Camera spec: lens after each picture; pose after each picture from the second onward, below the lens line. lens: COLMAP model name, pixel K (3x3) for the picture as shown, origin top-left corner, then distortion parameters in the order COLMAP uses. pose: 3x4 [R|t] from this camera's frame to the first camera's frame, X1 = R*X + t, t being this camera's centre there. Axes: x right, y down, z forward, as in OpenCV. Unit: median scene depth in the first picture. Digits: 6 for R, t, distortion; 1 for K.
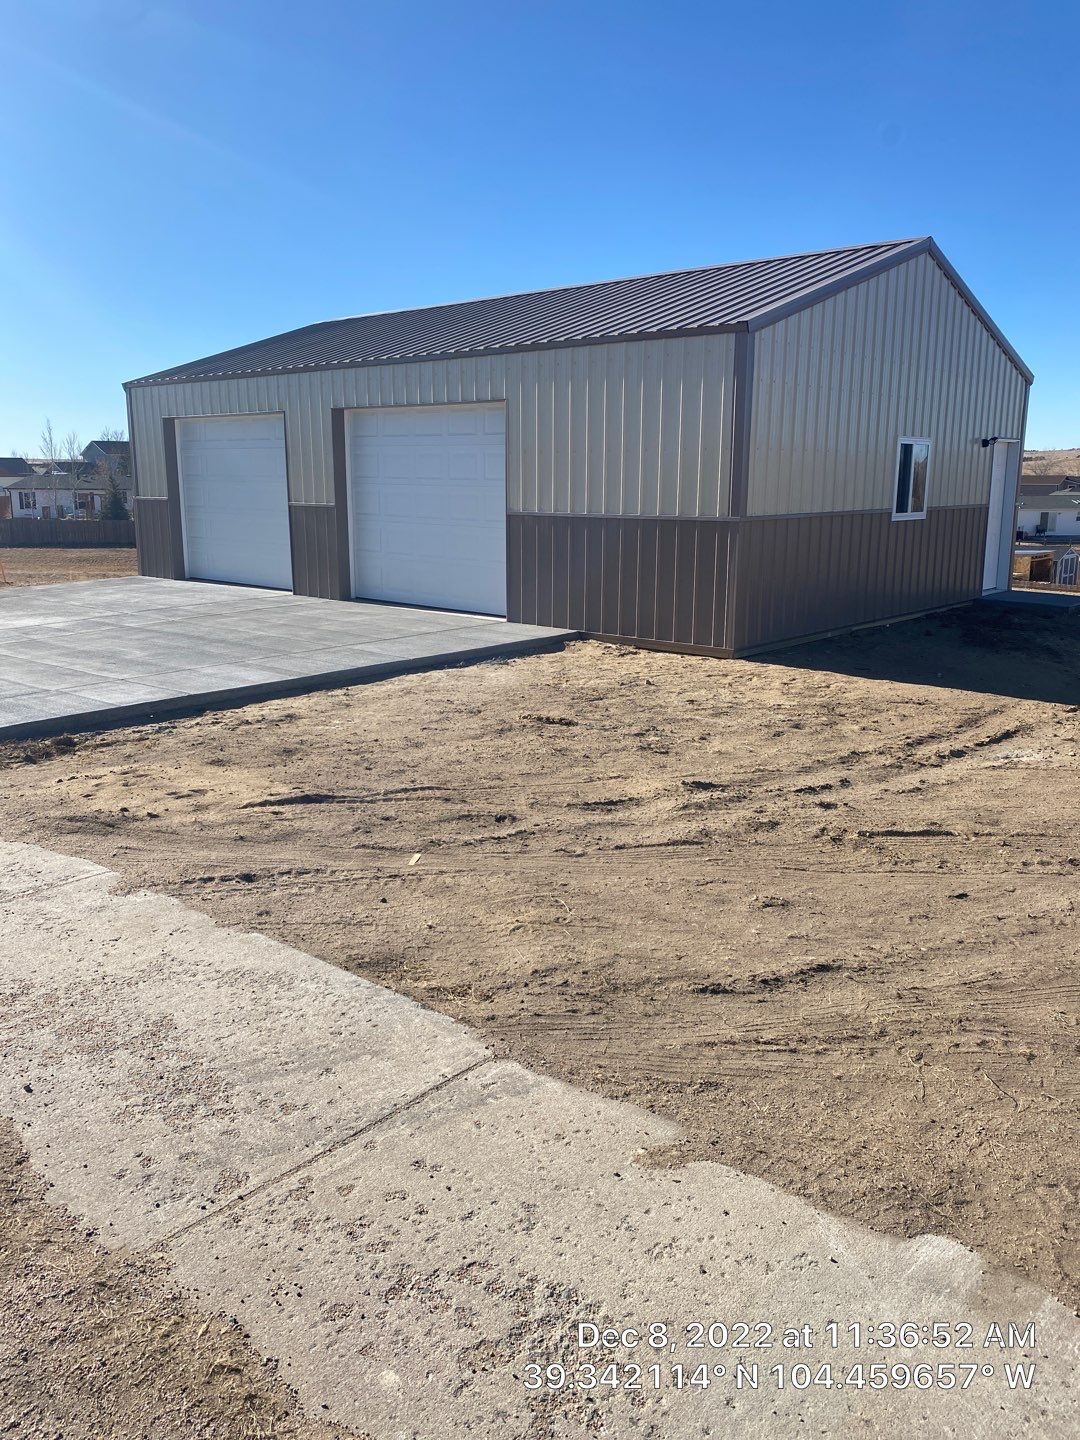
lens RADIAL K [[1091.7, 0, 540.0], [0, 1091.7, 720.0], [0, 0, 1]] dist [0.055734, -0.178173]
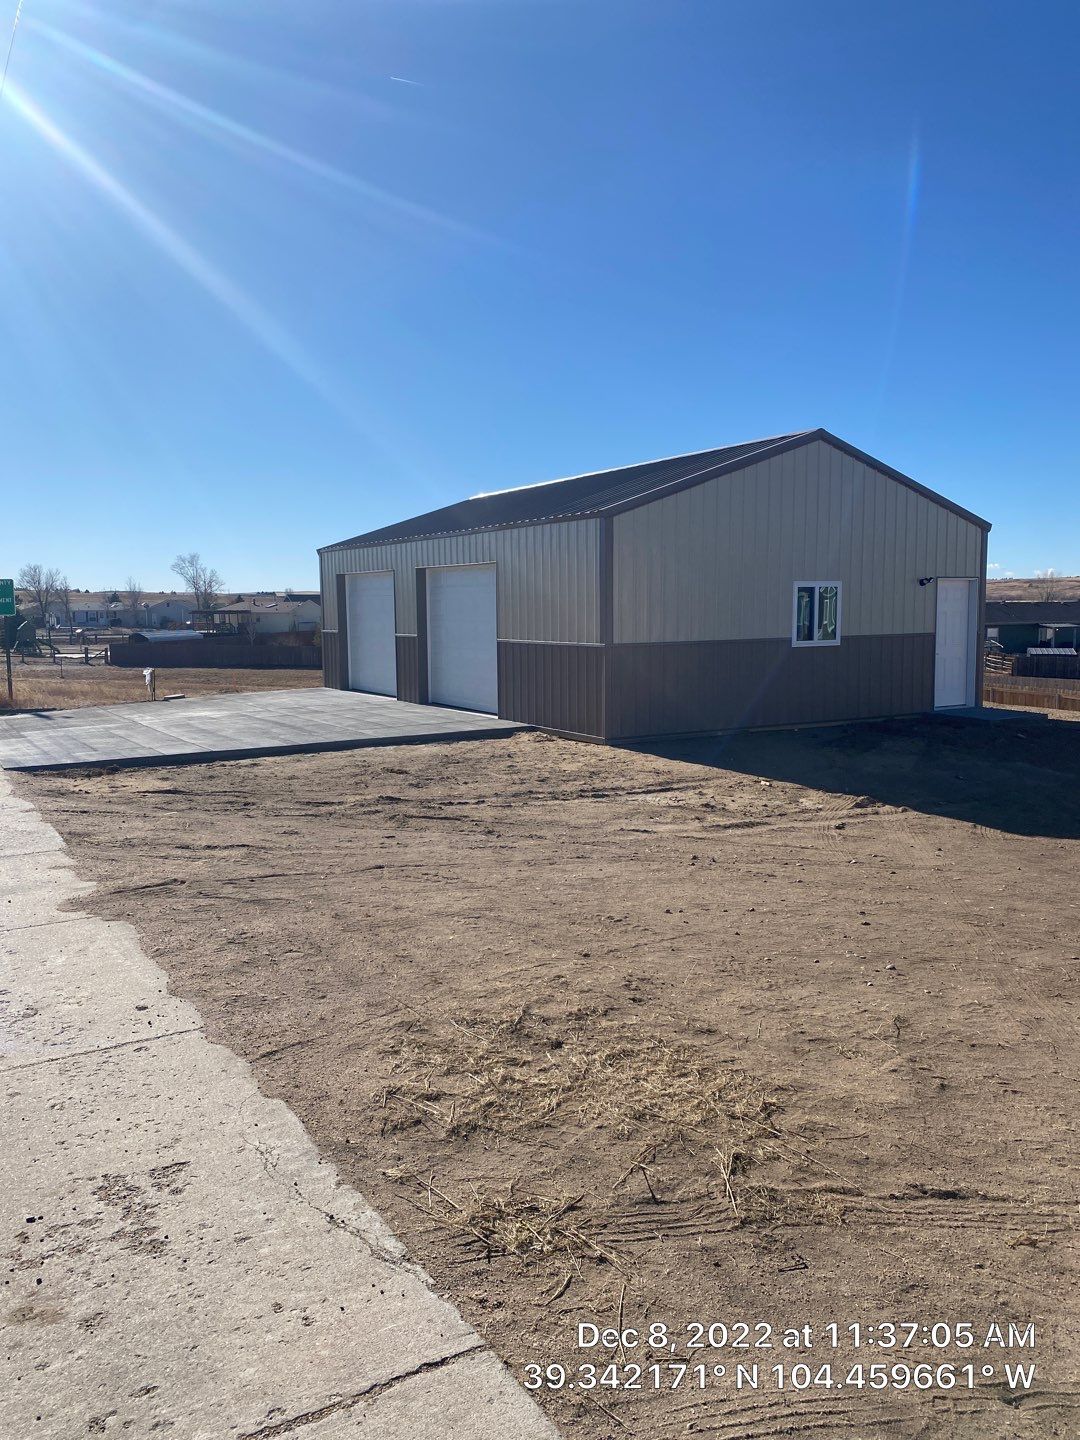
lens RADIAL K [[1091.7, 0, 540.0], [0, 1091.7, 720.0], [0, 0, 1]] dist [0.055734, -0.178173]
pose [[0.950424, 0.020166, -0.310302, 0.415649], [-0.055503, 0.992872, -0.105473, 0.049522], [0.305963, 0.117467, 0.944769, -0.261043]]
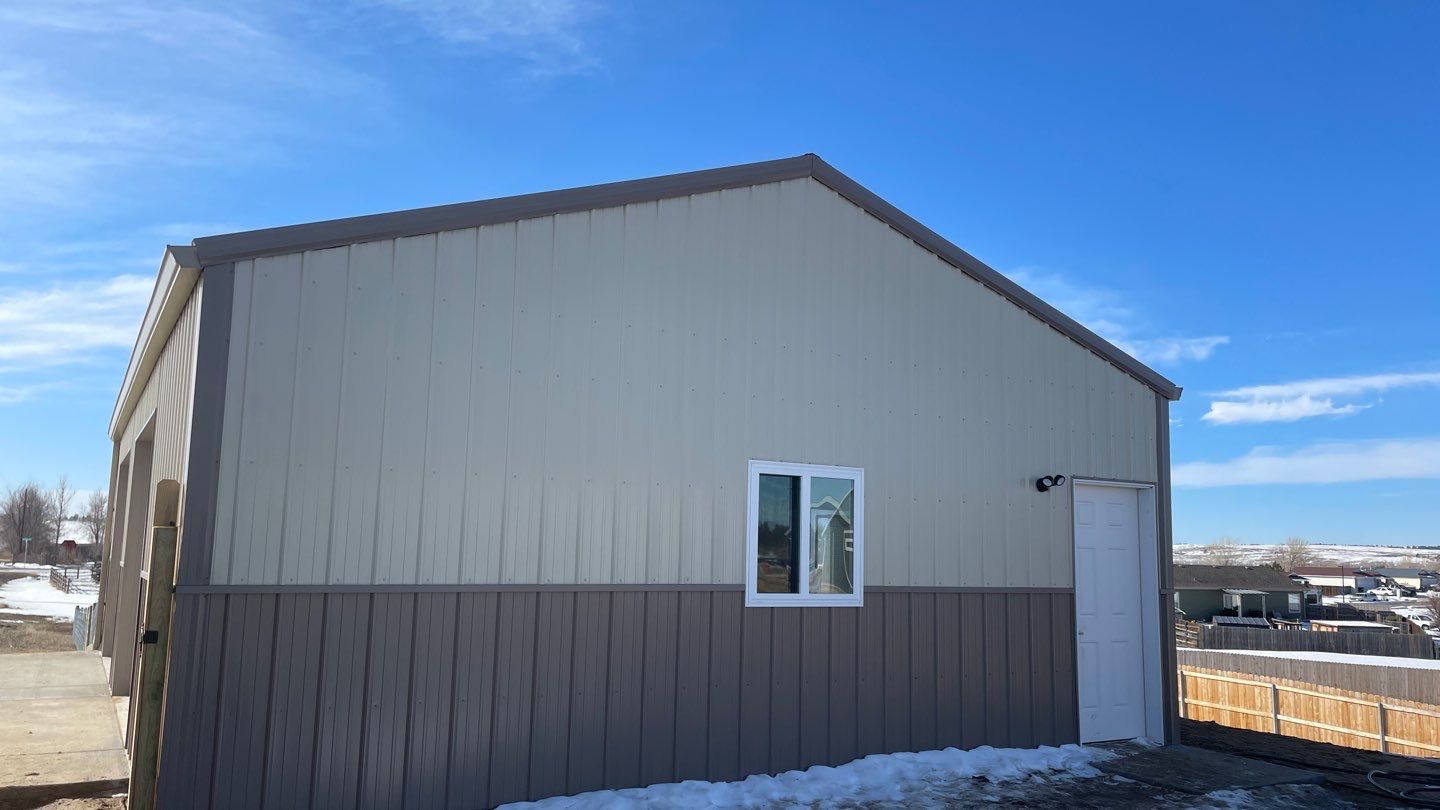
lens RADIAL K [[1089.9, 0, 720.0], [0, 1089.9, 405.0], [0, 0, 1]] dist [0.003394, 0.000788]
pose [[0.951206, -0.022909, -0.307706, 0.458400], [-0.087269, 0.936549, -0.339500, -0.083241], [0.295960, 0.349788, 0.888851, 0.442251]]
